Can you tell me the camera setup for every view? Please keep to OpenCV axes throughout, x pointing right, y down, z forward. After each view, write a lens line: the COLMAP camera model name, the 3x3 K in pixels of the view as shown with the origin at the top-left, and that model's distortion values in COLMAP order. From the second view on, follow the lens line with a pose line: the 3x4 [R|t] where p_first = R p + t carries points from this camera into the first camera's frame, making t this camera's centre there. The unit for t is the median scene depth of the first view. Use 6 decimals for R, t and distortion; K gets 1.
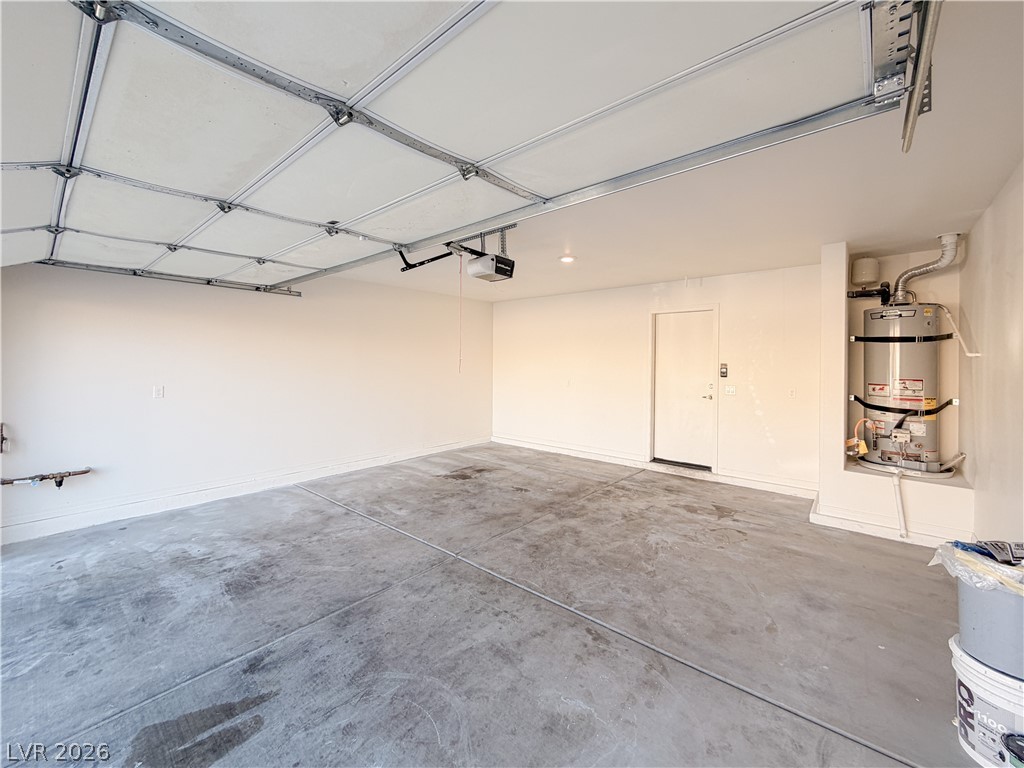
lens RADIAL K [[417.1, 0, 512.3], [0, 417.1, 373.6], [0, 0, 1]] dist [-0.000453, -0.000185]
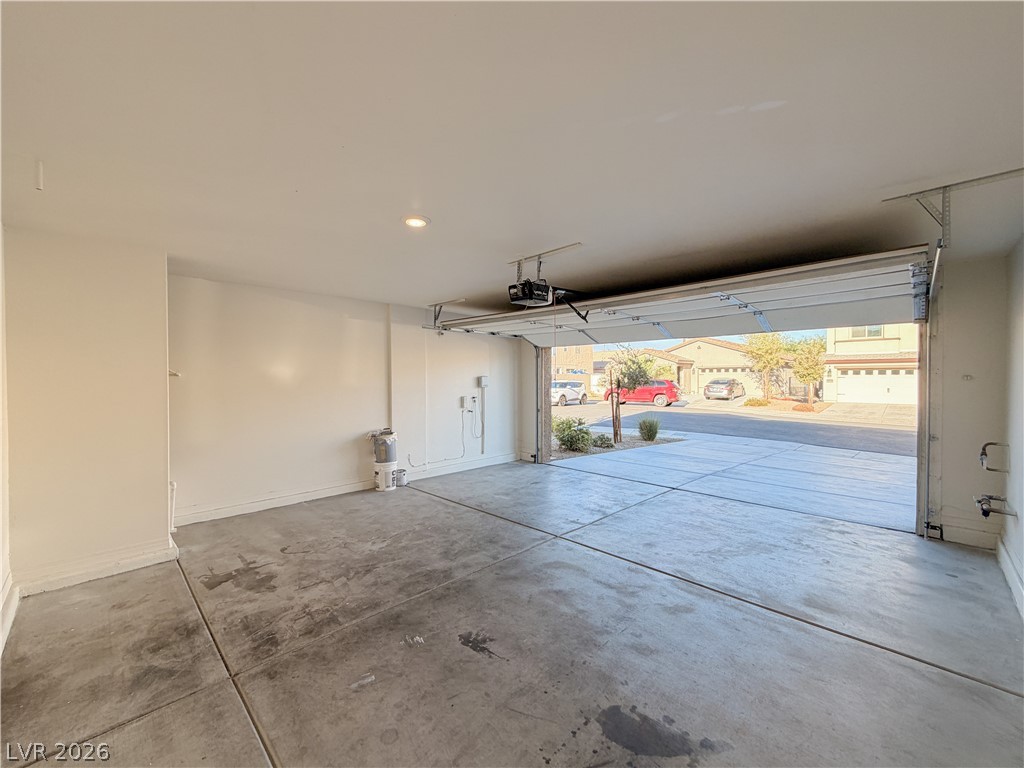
lens RADIAL K [[417.1, 0, 512.3], [0, 417.1, 373.6], [0, 0, 1]] dist [-0.000453, -0.000185]
pose [[-0.997727, -0.004872, 0.067207, -0.067584], [-0.003906, 0.999887, 0.014493, -0.060266], [-0.067270, 0.014197, -0.997634, 1.871160]]
